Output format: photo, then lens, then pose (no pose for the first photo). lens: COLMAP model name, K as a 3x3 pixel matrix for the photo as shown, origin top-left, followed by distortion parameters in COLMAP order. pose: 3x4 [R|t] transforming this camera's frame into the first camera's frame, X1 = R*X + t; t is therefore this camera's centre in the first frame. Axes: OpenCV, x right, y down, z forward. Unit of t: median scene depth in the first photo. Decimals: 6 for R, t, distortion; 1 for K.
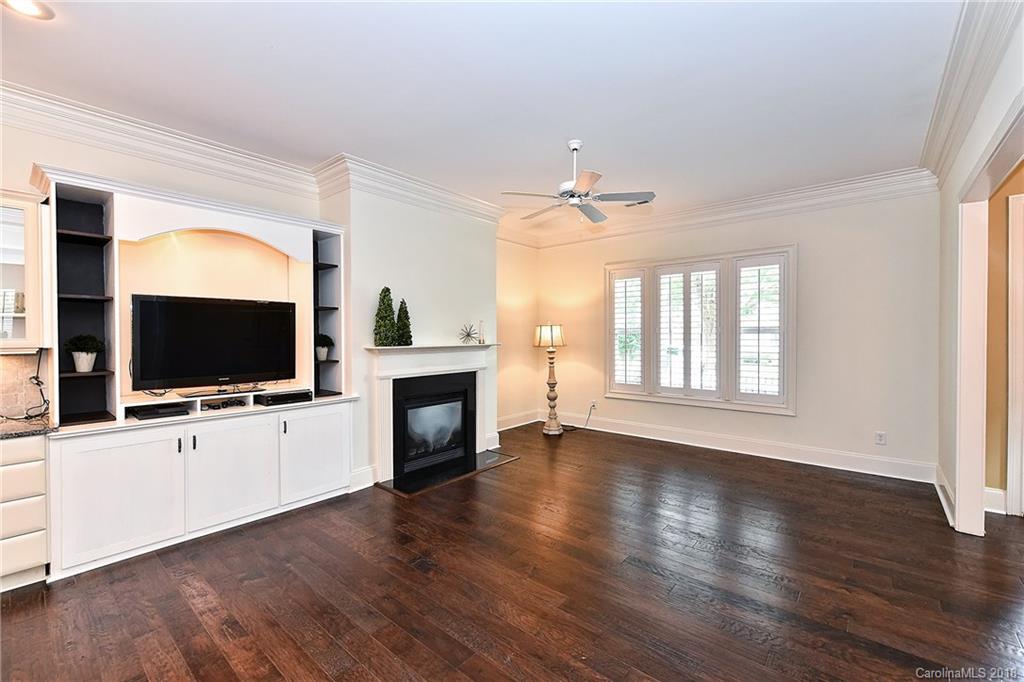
lens RADIAL K [[427.5, 0, 515.8], [0, 427.5, 339.5], [0, 0, 1]] dist [-0.000466, -0.000060]
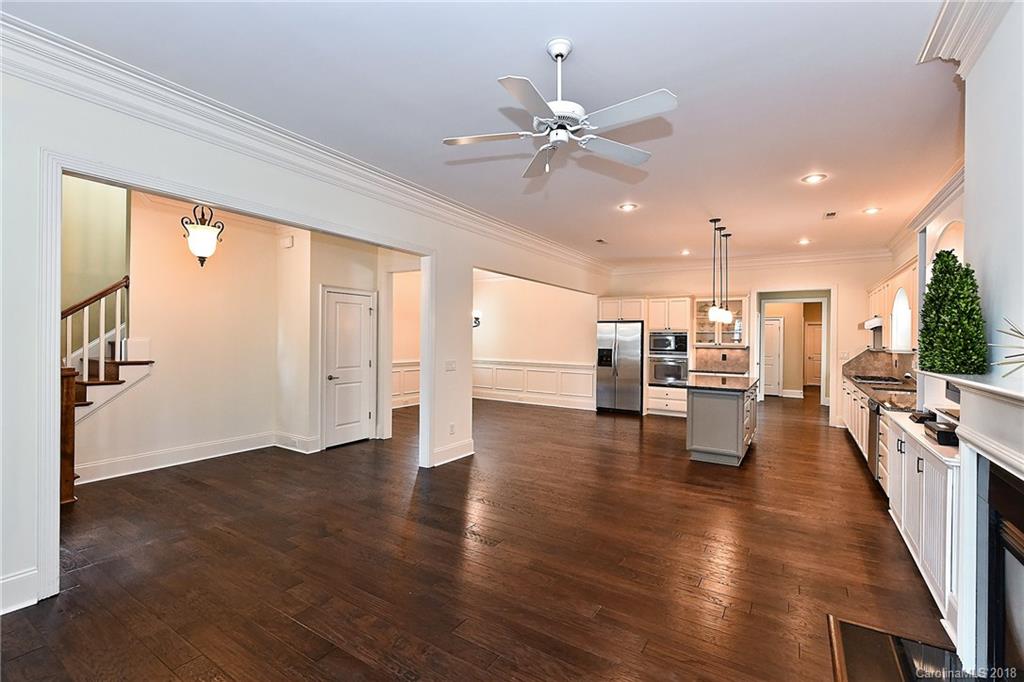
lens RADIAL K [[449.0, 0, 515.8], [0, 449.0, 338.3], [0, 0, 1]] dist [0.000234, 0.000182]
pose [[-0.990868, -0.009652, -0.134492, 0.200927], [-0.011256, 0.999874, 0.011172, -0.017432], [0.134367, 0.012584, -0.990852, 1.152199]]
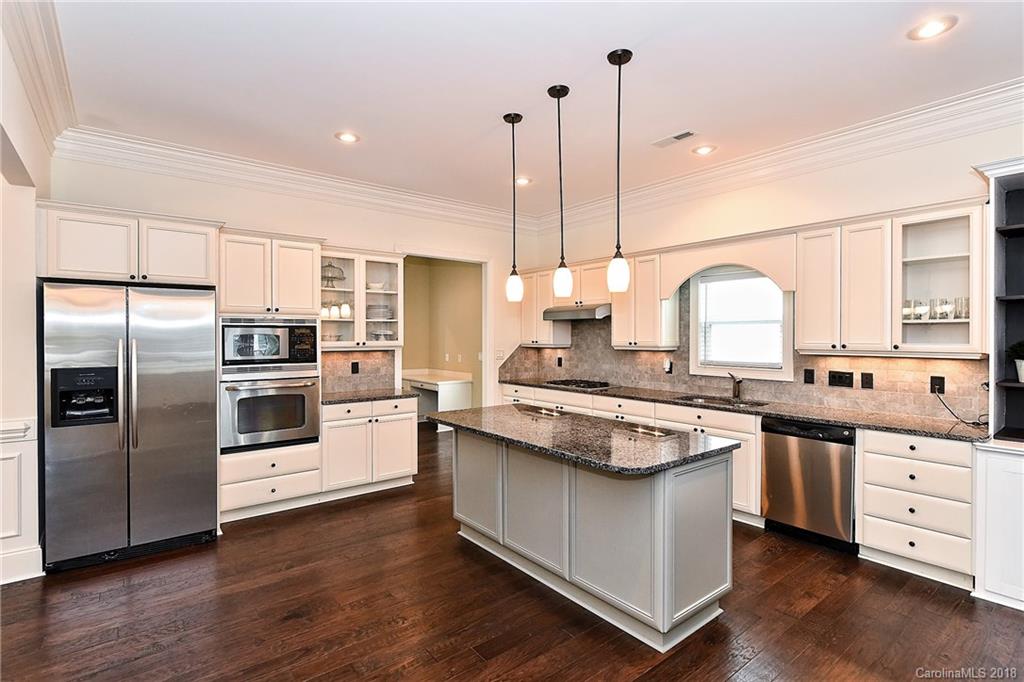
lens RADIAL K [[491.2, 0, 515.9], [0, 491.2, 338.5], [0, 0, 1]] dist [-0.001529, -0.000461]
pose [[-0.198839, 0.006167, -0.980013, 0.096744], [-0.010465, 0.999910, 0.008415, -0.006655], [0.979976, 0.011929, -0.198757, 0.095293]]
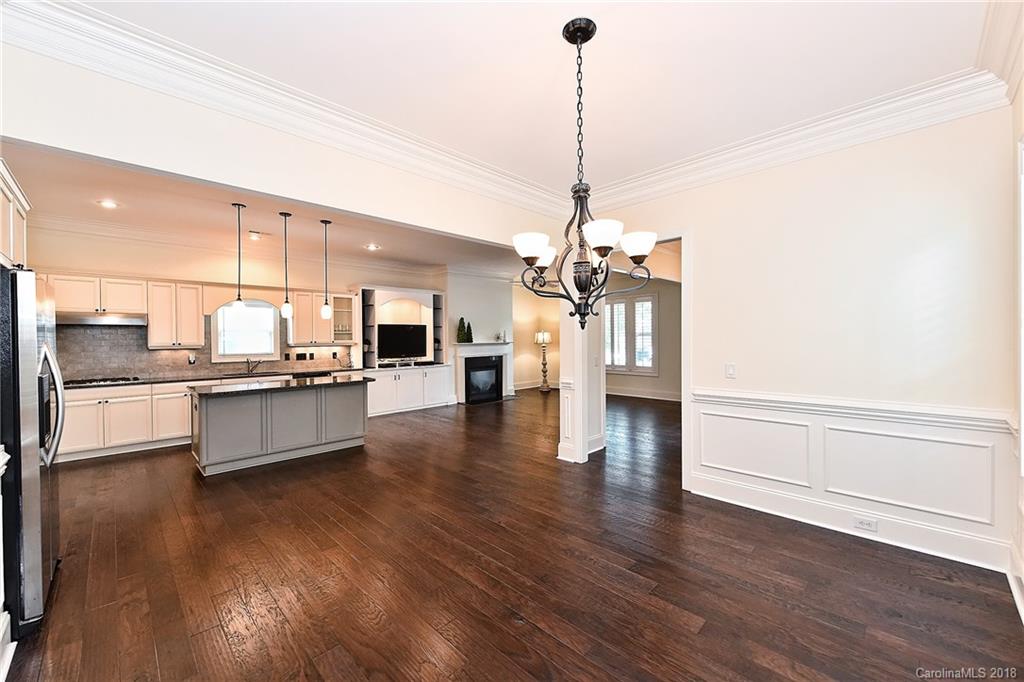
lens RADIAL K [[402.8, 0, 515.0], [0, 402.8, 339.8], [0, 0, 1]] dist [-0.000047, -0.000839]
pose [[0.996280, -0.007126, -0.085874, 0.131924], [0.006806, 0.999969, -0.004028, 0.007726], [0.085900, 0.003428, 0.996298, -0.902430]]
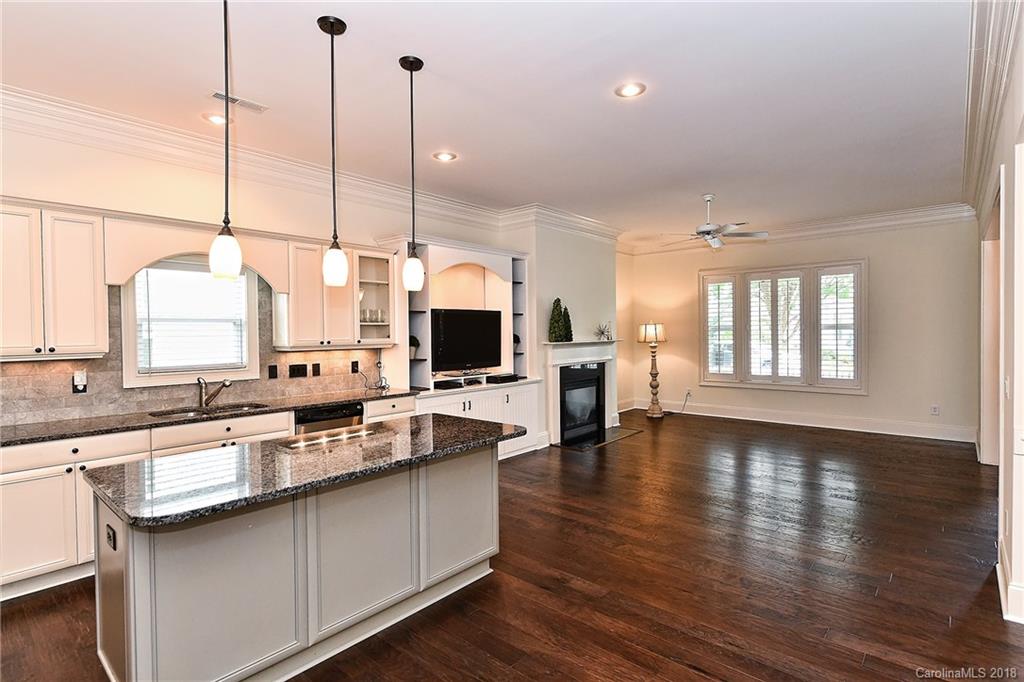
lens RADIAL K [[502.7, 0, 515.6], [0, 502.7, 339.7], [0, 0, 1]] dist [-0.001513, -0.000309]
pose [[0.999704, -0.009307, -0.022493, -0.319543], [0.009428, 0.999942, 0.005302, -0.001069], [0.022442, -0.005512, 0.999733, -0.460526]]
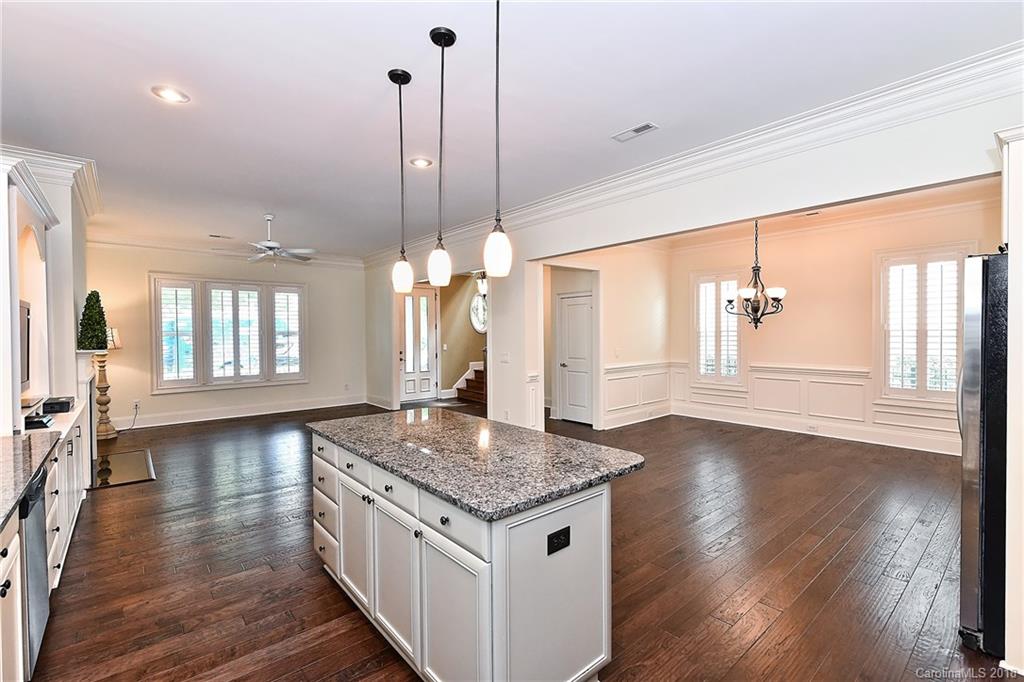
lens RADIAL K [[449.0, 0, 515.8], [0, 449.0, 338.3], [0, 0, 1]] dist [0.000234, 0.000182]
pose [[0.159273, -0.011368, 0.987169, -0.946740], [0.016980, 0.999817, 0.008775, -0.002458], [-0.987089, 0.015364, 0.159437, -0.112842]]
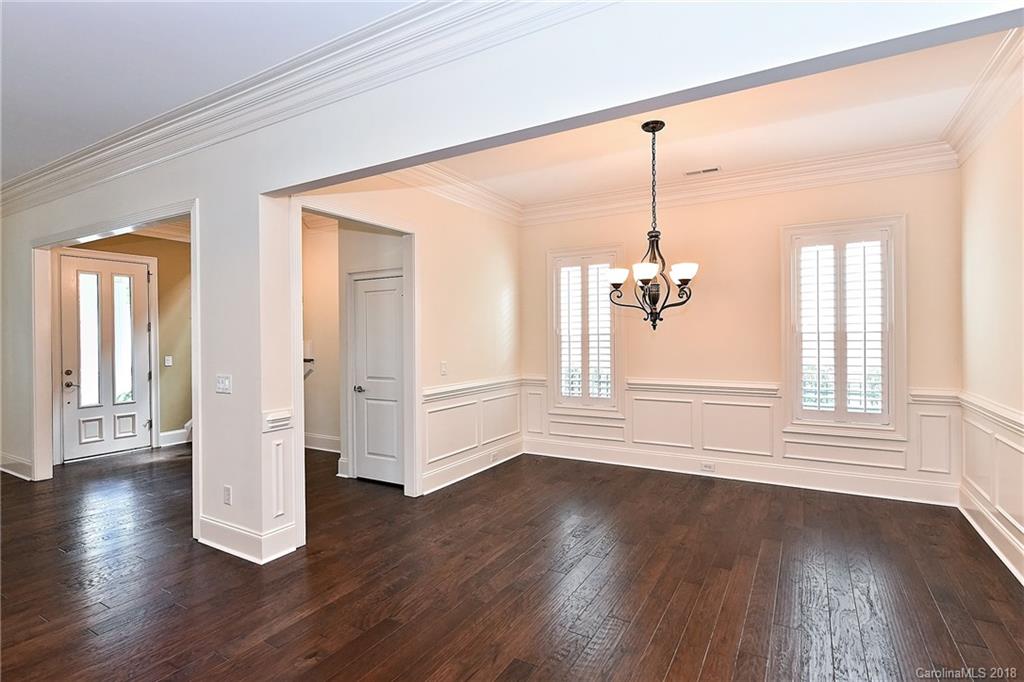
lens RADIAL K [[502.7, 0, 515.6], [0, 502.7, 339.7], [0, 0, 1]] dist [-0.001513, -0.000309]
pose [[-0.176269, -0.000766, 0.984342, -0.525553], [0.018267, 0.999825, 0.004049, 0.002653], [-0.984172, 0.018694, -0.176224, -0.164830]]
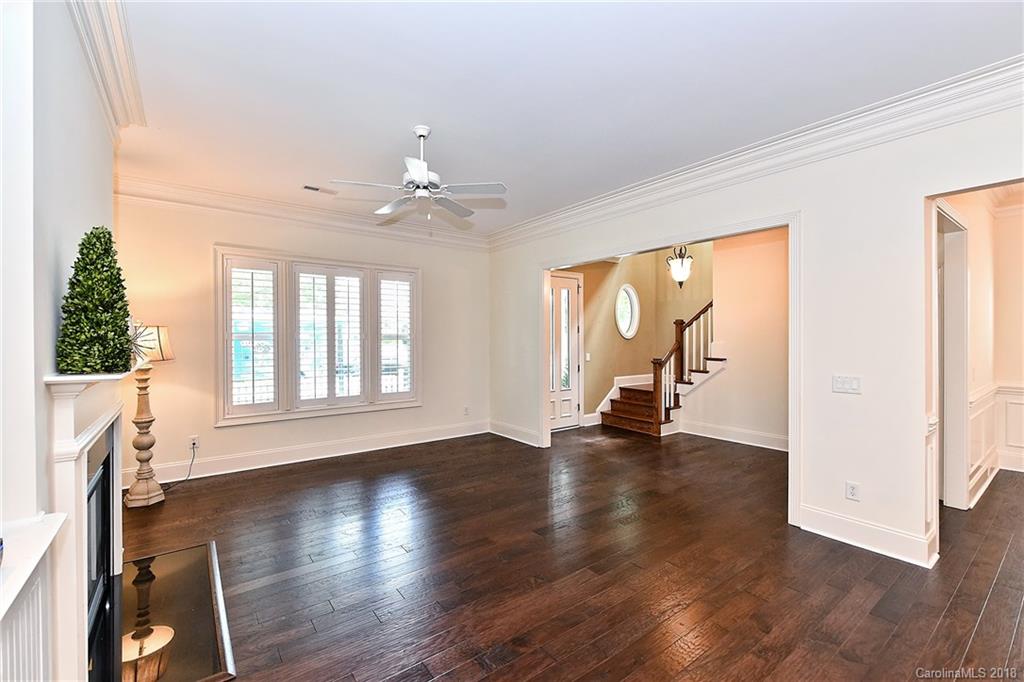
lens RADIAL K [[434.9, 0, 515.1], [0, 434.9, 339.4], [0, 0, 1]] dist [0.002666, 0.000234]
pose [[0.224939, 0.000194, 0.974373, -0.491446], [0.011123, 0.999934, -0.002767, -0.008278], [-0.974309, 0.011460, 0.224923, 0.420434]]
